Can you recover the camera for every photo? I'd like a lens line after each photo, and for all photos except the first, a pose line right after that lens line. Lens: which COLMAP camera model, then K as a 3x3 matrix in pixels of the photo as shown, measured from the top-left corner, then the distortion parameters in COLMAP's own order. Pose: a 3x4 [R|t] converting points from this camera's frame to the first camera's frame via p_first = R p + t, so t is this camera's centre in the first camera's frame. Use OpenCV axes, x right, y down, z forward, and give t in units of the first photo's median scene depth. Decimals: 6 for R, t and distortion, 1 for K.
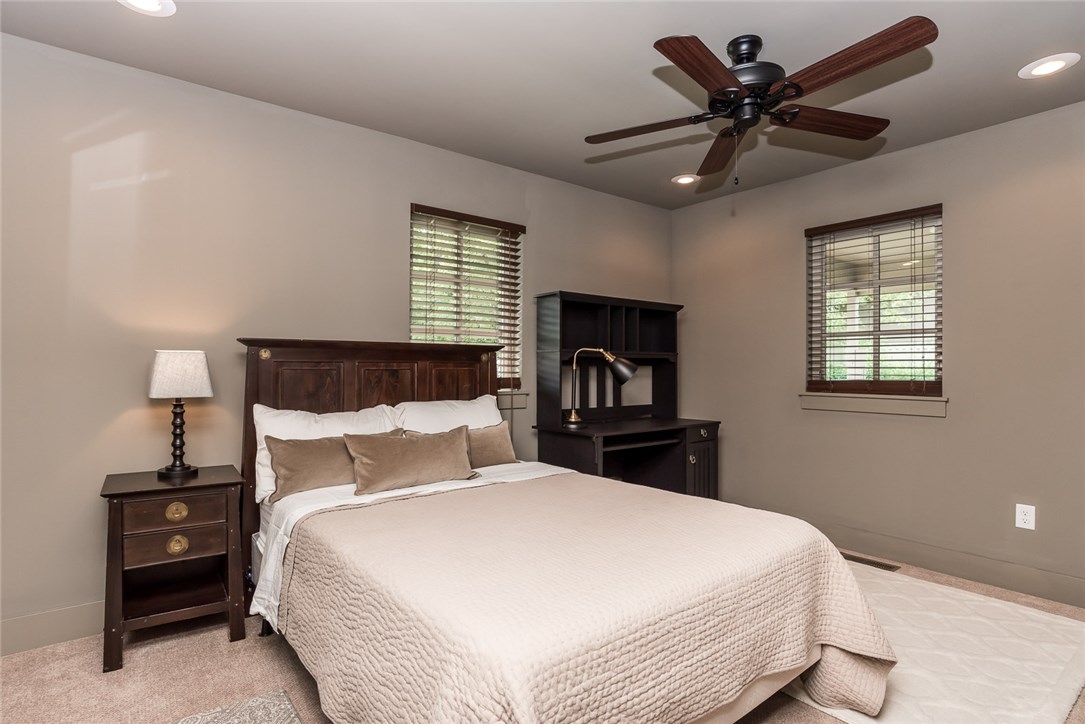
lens RADIAL K [[583.8, 0, 542.5], [0, 583.8, 362.0], [0, 0, 1]] dist [-0.016515, -0.000106]
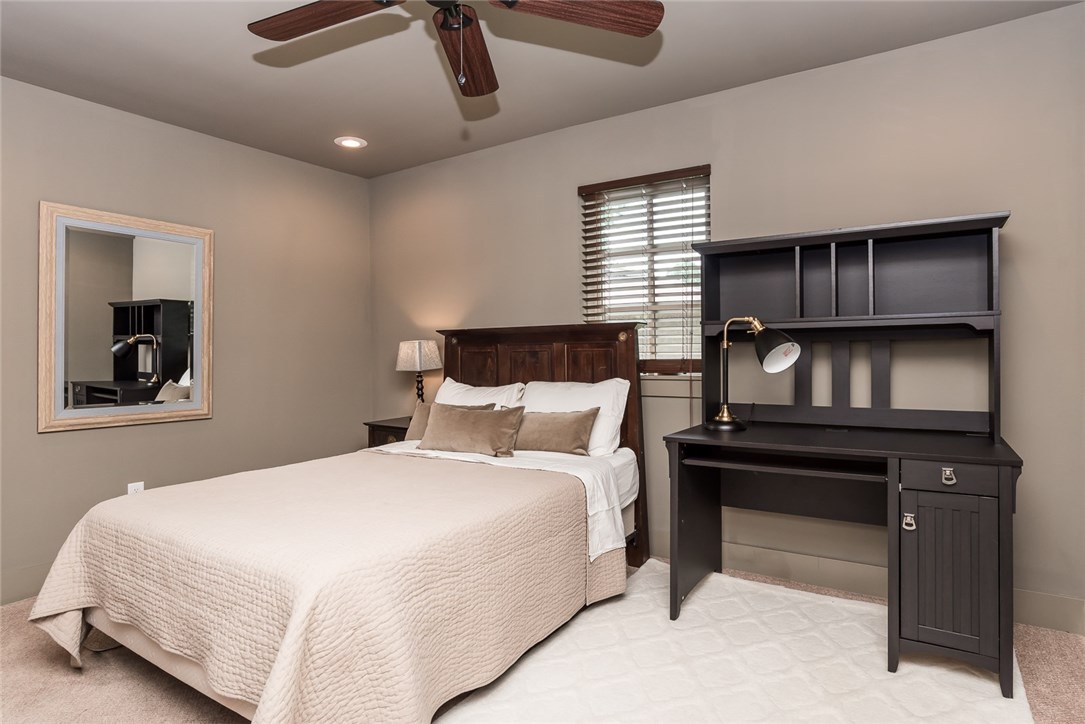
lens RADIAL K [[583.8, 0, 542.5], [0, 583.8, 362.0], [0, 0, 1]] dist [-0.016515, -0.000106]
pose [[0.325956, 0.008269, -0.945349, 0.735416], [0.020122, 0.999675, 0.015682, 0.015556], [0.945171, -0.024134, 0.325683, 0.624488]]
